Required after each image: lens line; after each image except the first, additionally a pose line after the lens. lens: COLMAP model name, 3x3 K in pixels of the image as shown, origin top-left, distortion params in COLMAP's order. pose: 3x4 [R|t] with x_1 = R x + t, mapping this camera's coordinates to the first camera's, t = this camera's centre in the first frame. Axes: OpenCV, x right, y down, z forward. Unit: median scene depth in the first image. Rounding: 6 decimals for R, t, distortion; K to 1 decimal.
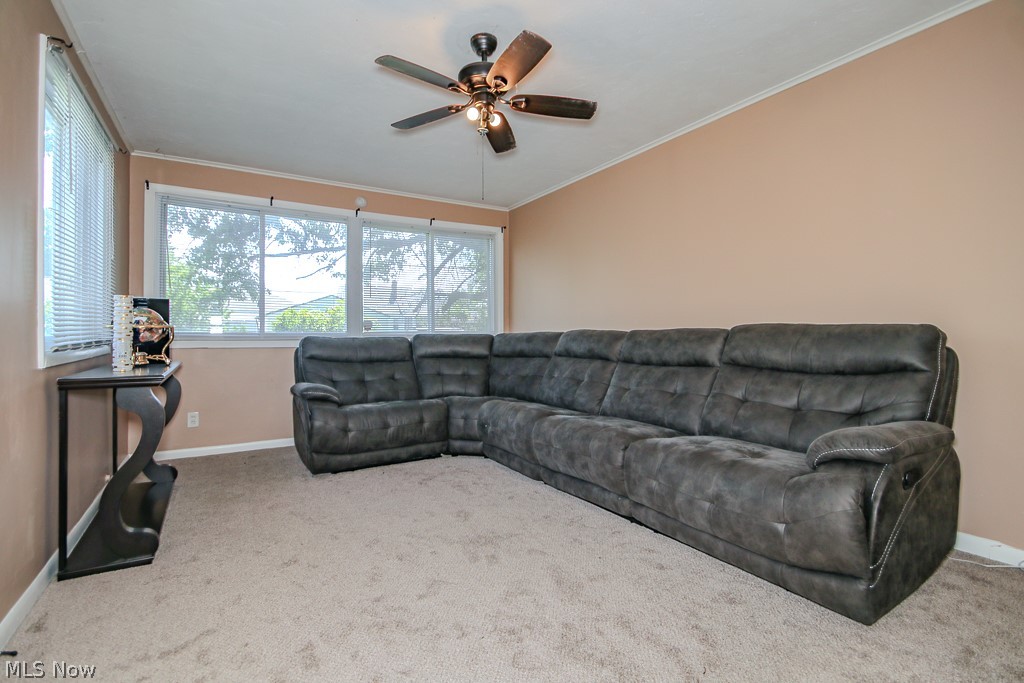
lens RADIAL K [[478.5, 0, 513.1], [0, 478.5, 326.9], [0, 0, 1]] dist [0.000229, -0.000067]
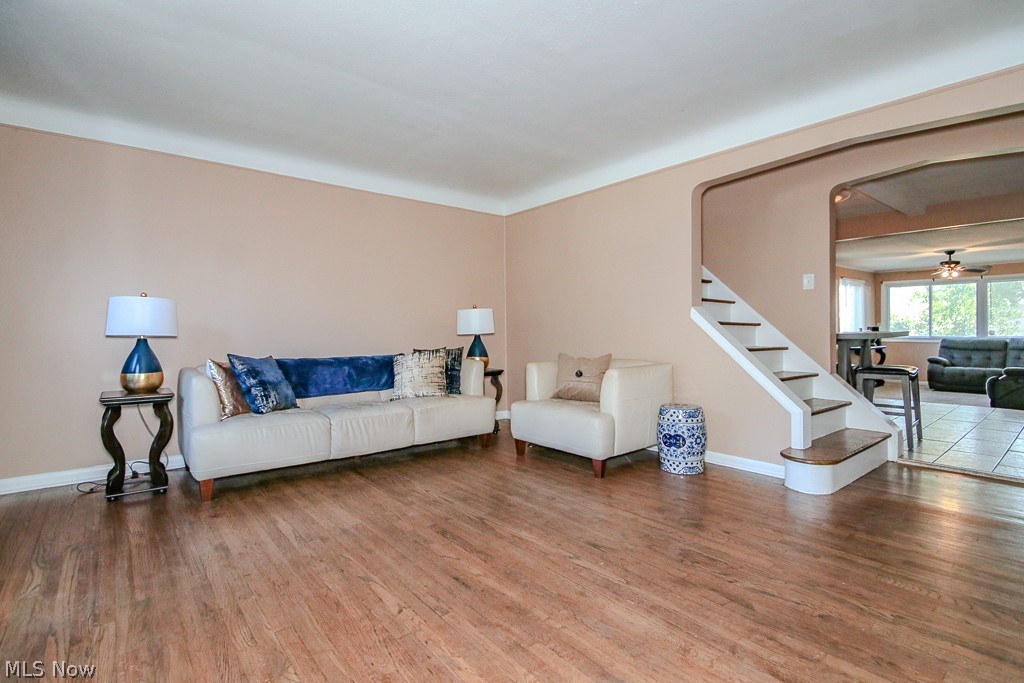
lens RADIAL K [[494.6, 0, 512.0], [0, 494.6, 341.5], [0, 0, 1]] dist [-0.001865, -0.000568]
pose [[0.150567, 0.013807, -0.988503, 1.858695], [0.008750, 0.999845, 0.015298, -0.020590], [0.988561, -0.010953, 0.150423, -1.649860]]
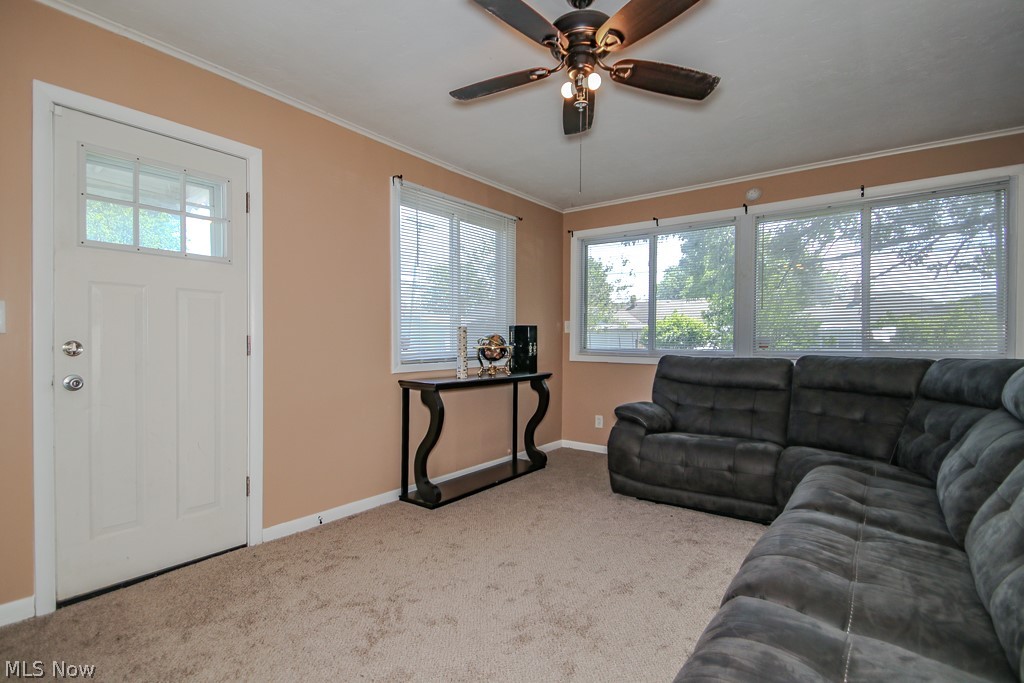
lens RADIAL K [[480.6, 0, 512.0], [0, 480.6, 341.5], [0, 0, 1]] dist [0.000008, -0.000229]
pose [[0.373777, 0.004894, -0.927506, 0.405237], [0.007855, 0.999934, 0.008441, -0.019457], [0.927485, -0.010441, 0.373714, 0.388906]]
